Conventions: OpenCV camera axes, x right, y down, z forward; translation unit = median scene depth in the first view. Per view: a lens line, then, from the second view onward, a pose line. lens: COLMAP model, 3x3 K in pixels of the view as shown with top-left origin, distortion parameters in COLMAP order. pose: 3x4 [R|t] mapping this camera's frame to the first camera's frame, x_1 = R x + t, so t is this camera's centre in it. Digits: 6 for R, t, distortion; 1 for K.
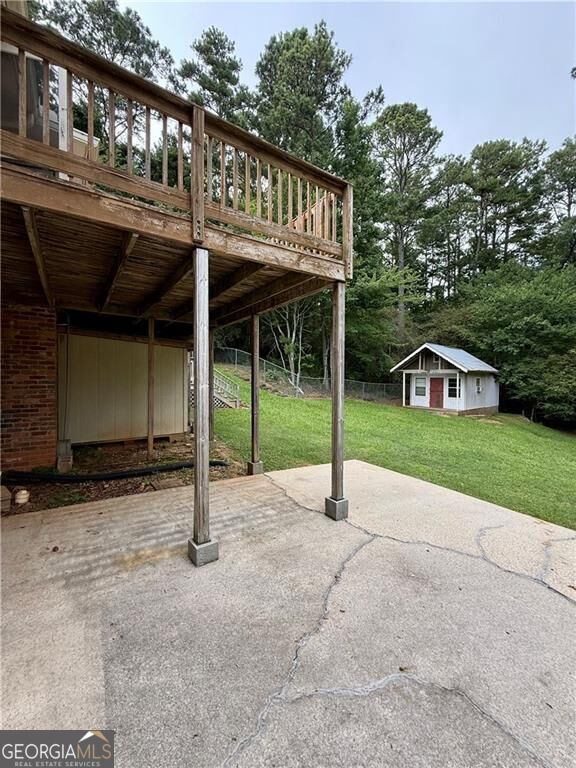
lens RADIAL K [[311.5, 0, 288.0], [0, 311.5, 384.0], [0, 0, 1]] dist [-0.000444, -0.000114]
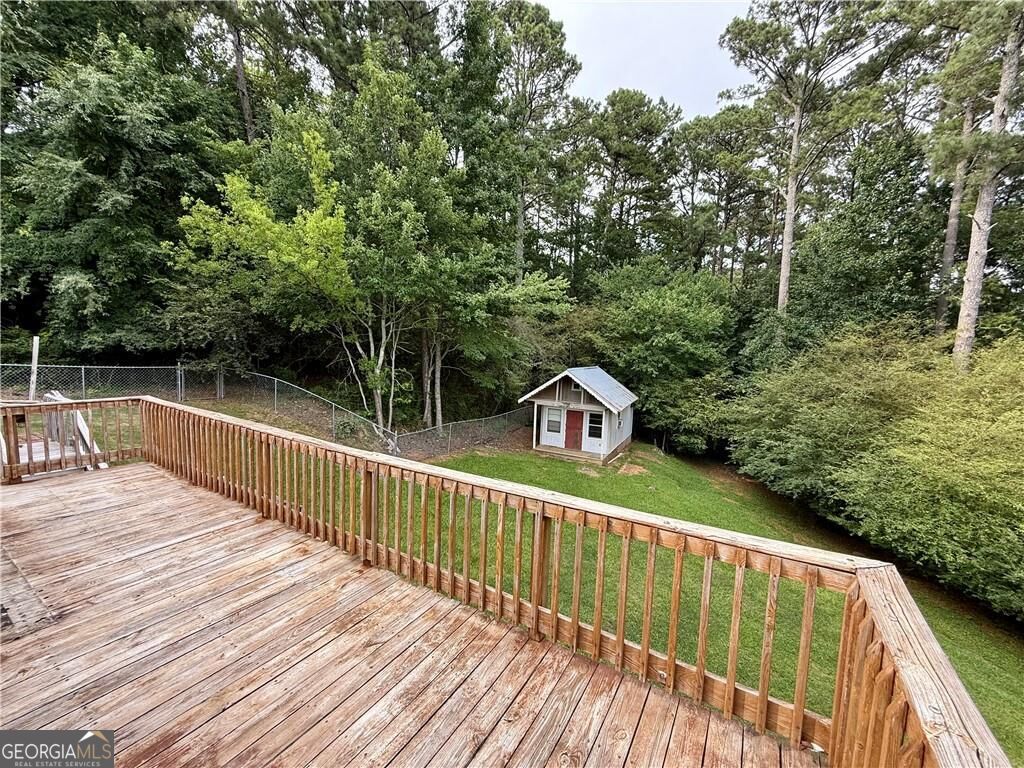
lens RADIAL K [[415.3, 0, 512.0], [0, 415.3, 384.0], [0, 0, 1]] dist [-0.000444, -0.000114]
pose [[0.918082, -0.007351, 0.396323, -0.065498], [-0.023993, 0.996964, 0.074072, -0.152889], [-0.395664, -0.077513, 0.915118, 0.131487]]
